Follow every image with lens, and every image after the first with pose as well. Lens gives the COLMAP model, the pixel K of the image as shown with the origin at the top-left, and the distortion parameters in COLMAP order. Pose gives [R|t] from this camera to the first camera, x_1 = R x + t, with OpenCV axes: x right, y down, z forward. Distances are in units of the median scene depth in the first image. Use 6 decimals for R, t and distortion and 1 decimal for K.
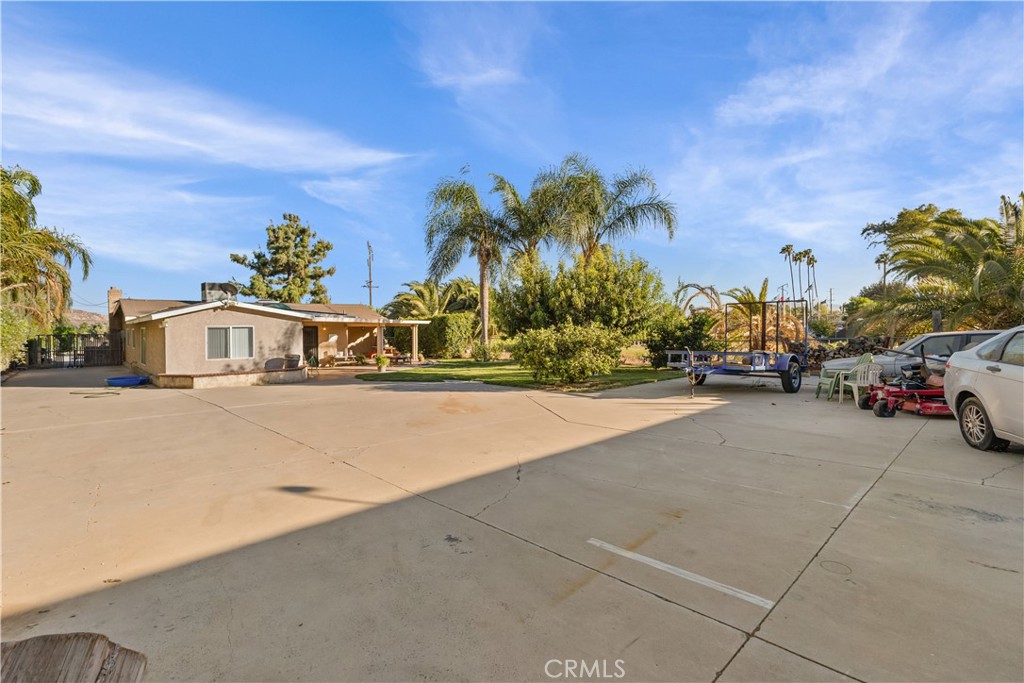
lens RADIAL K [[437.2, 0, 514.6], [0, 437.2, 343.8], [0, 0, 1]] dist [0.004645, 0.000362]
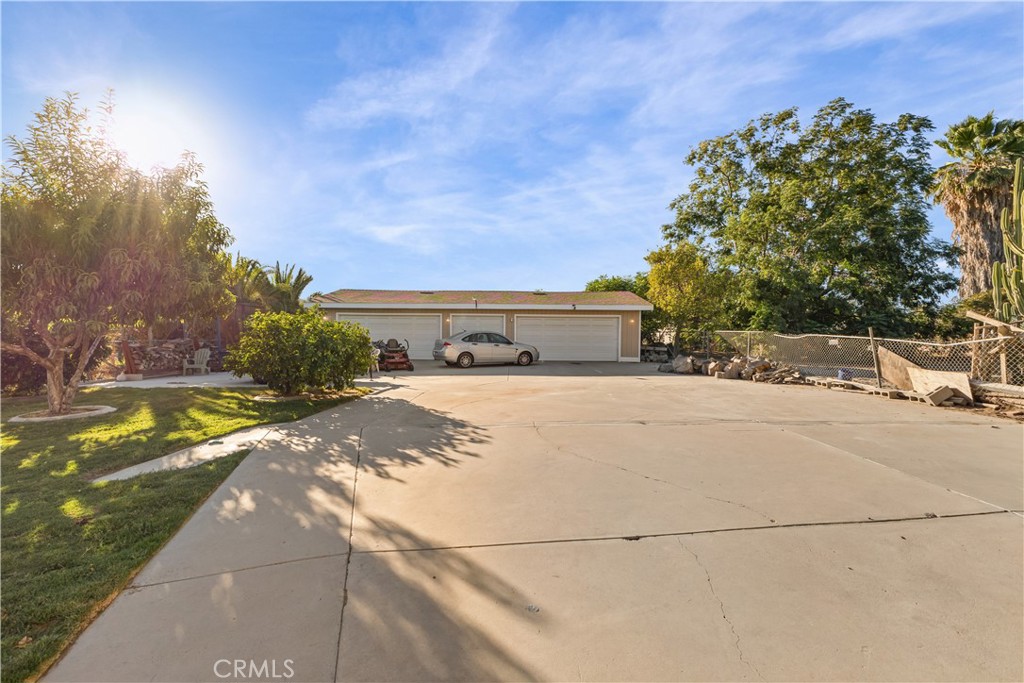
lens RADIAL K [[437.2, 0, 556.1], [0, 437.2, 350.2], [0, 0, 1]] dist [0.004645, 0.000362]
pose [[0.999897, -0.005767, -0.013113, 1.045003], [0.006041, 0.999763, 0.020911, -0.007793], [0.012989, -0.020988, 0.999695, -0.014346]]
